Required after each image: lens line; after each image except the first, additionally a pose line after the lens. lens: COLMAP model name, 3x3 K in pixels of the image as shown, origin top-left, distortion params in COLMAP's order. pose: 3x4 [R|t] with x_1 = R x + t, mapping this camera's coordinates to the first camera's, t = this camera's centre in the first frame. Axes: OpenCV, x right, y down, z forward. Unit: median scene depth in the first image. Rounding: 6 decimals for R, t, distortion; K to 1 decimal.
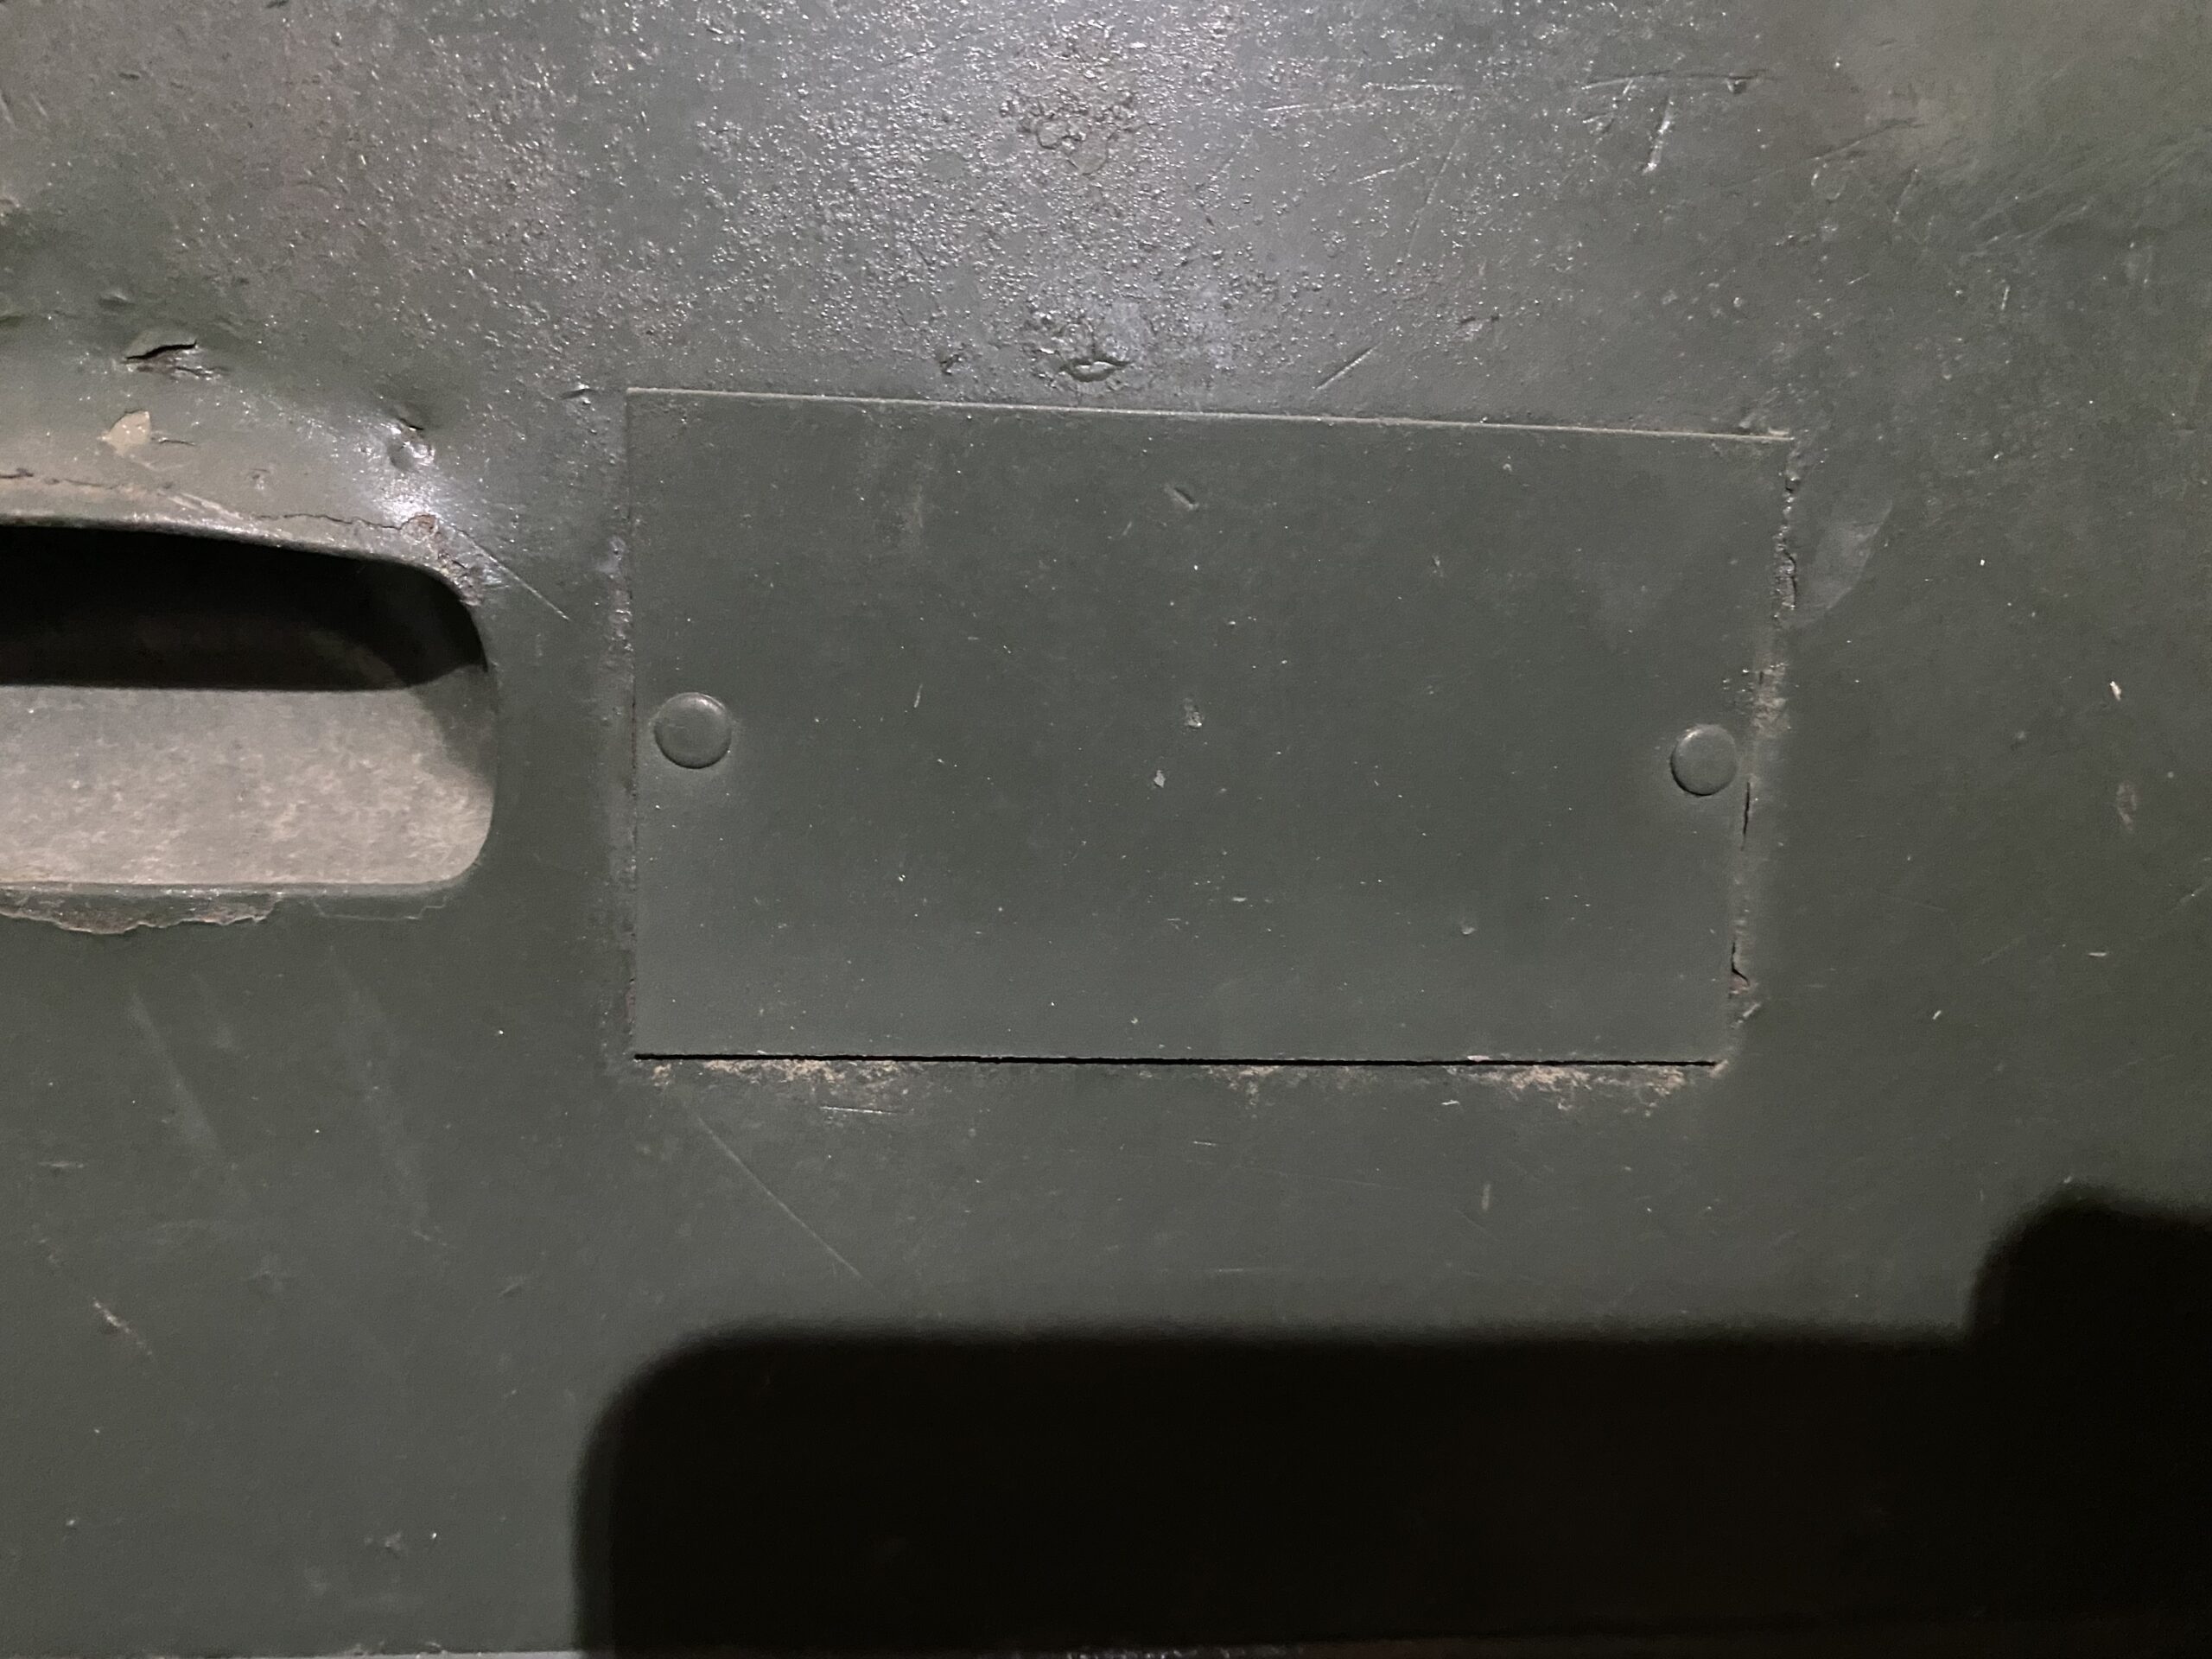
lens RADIAL K [[1698.9, 0, 1102.2], [0, 1698.9, 833.4], [0, 0, 1]] dist [-0.044728, 0.066132]
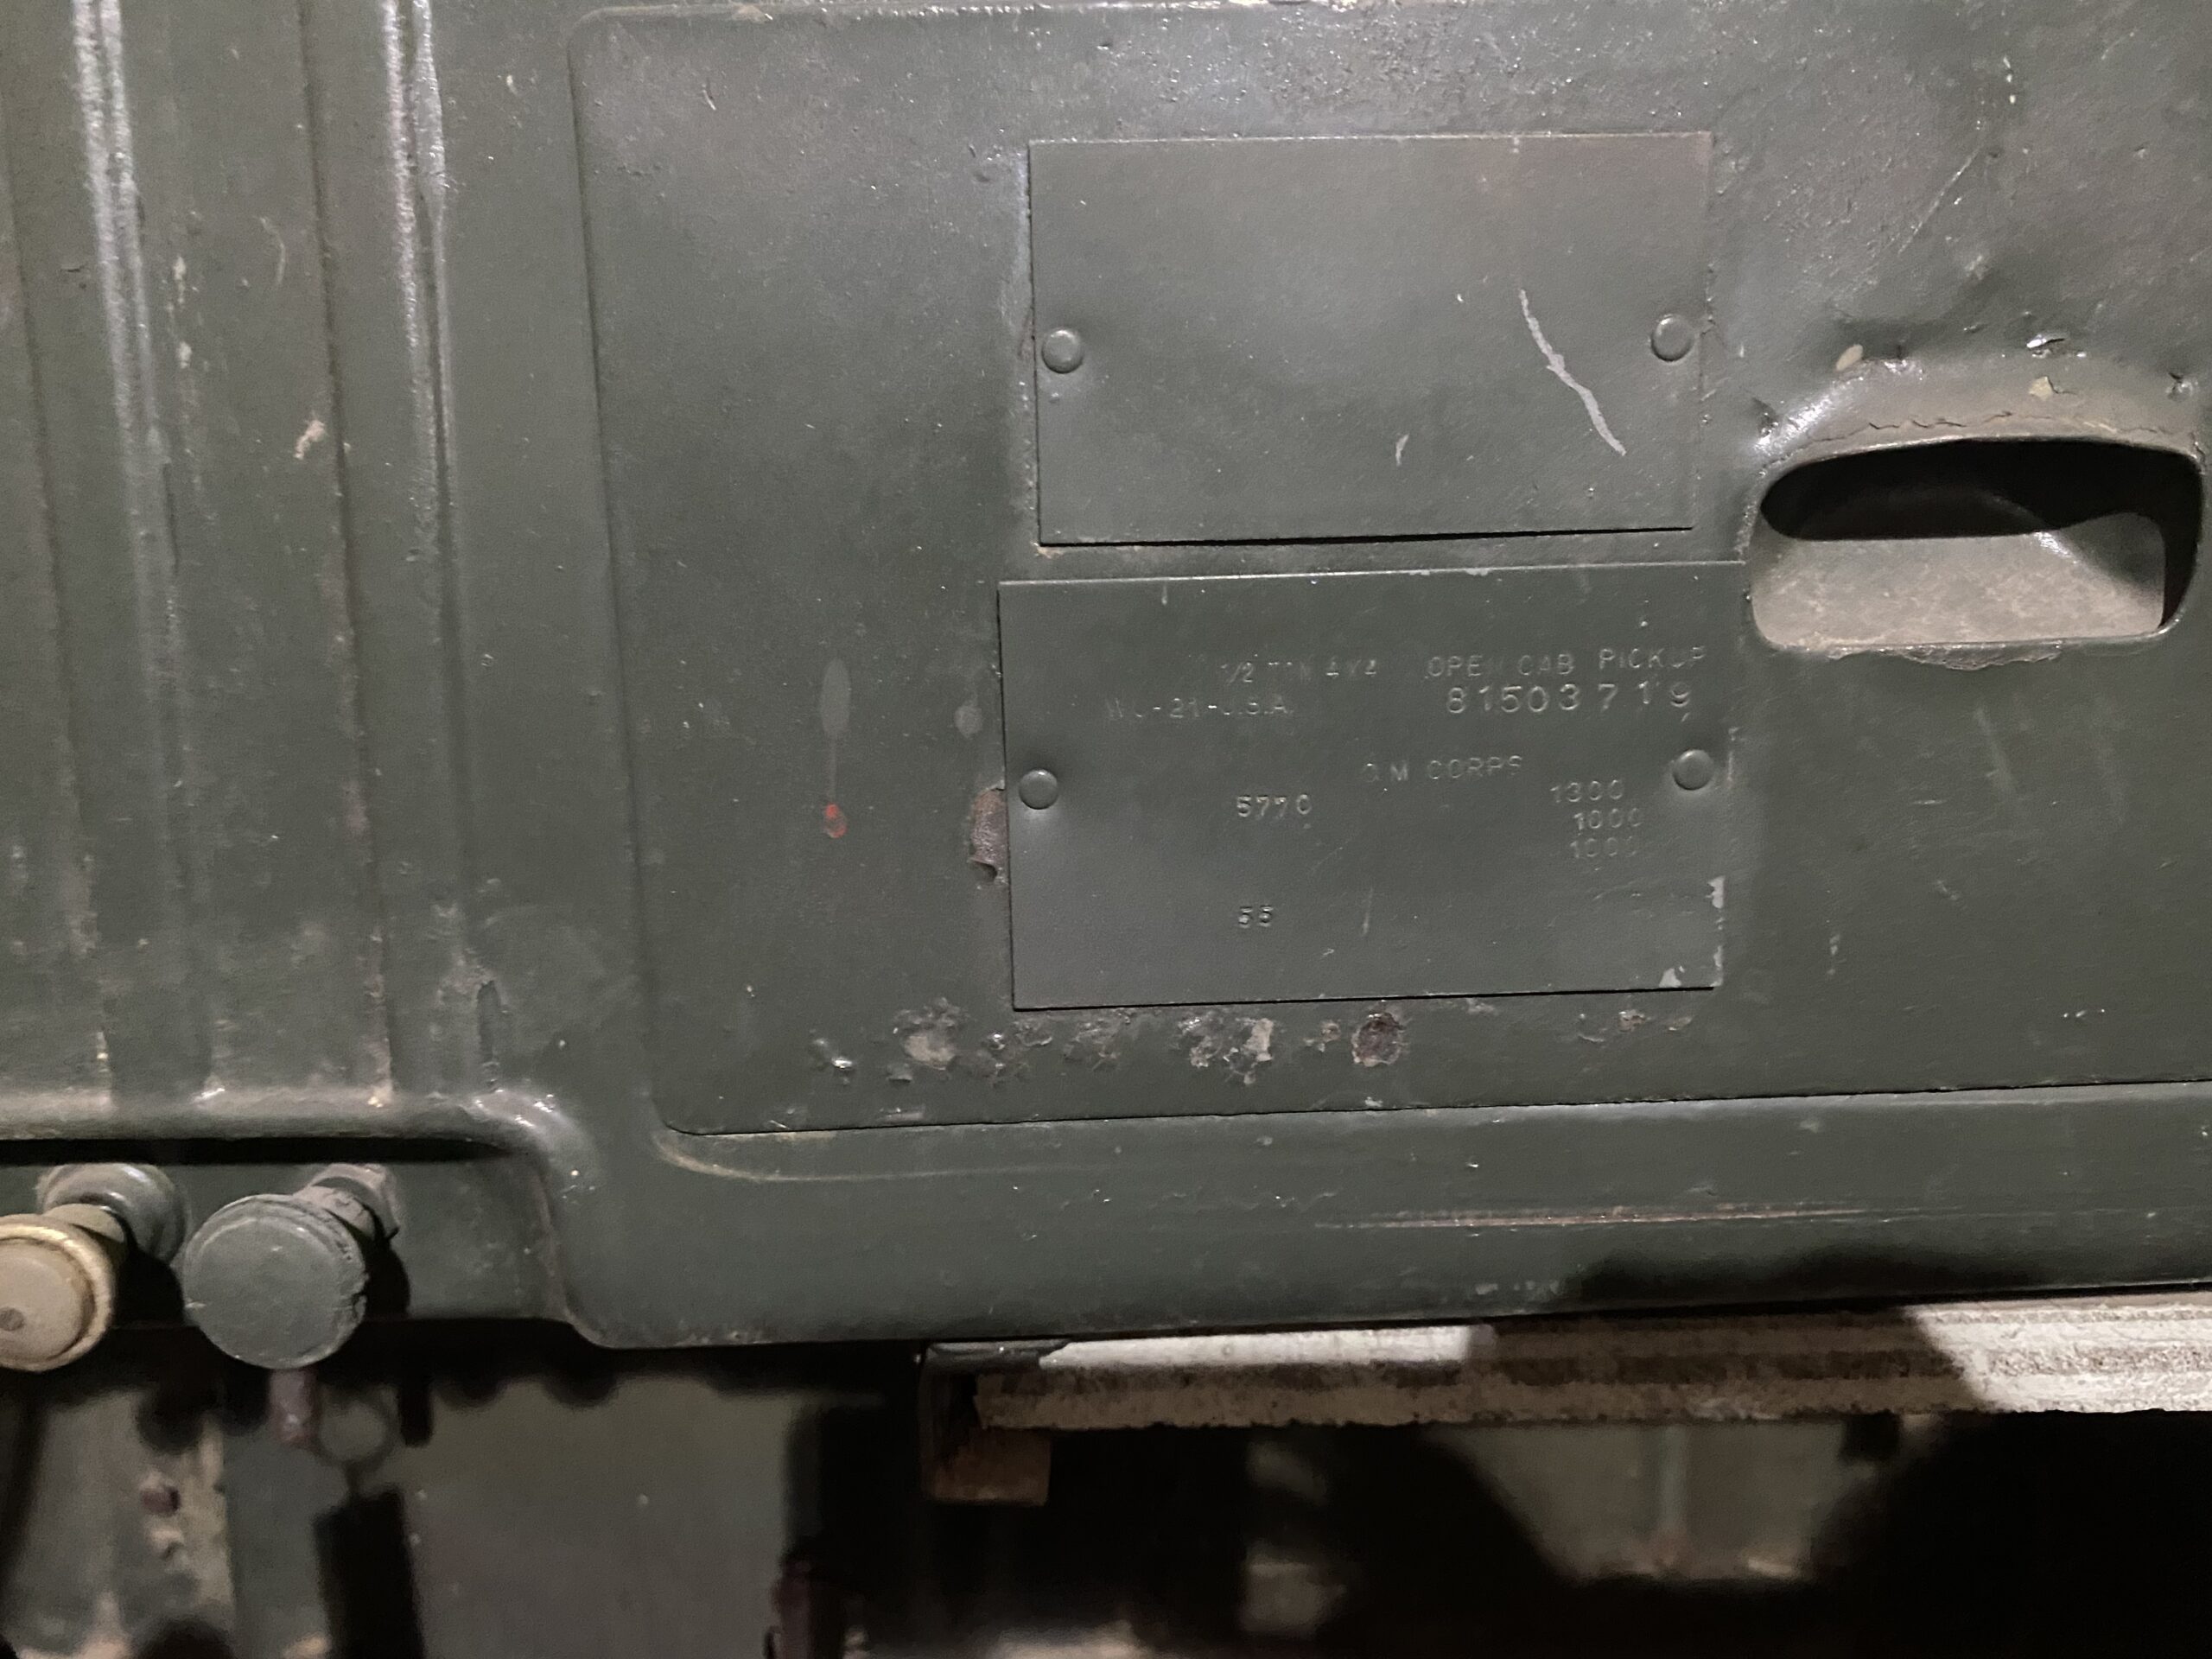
lens RADIAL K [[1698.9, 0, 1102.2], [0, 1698.9, 833.4], [0, 0, 1]] dist [-0.044728, 0.066132]
pose [[0.997623, -0.046344, -0.050996, -1.381264], [0.048275, 0.998137, 0.037310, 0.117709], [0.049172, -0.039683, 0.998002, -0.825774]]
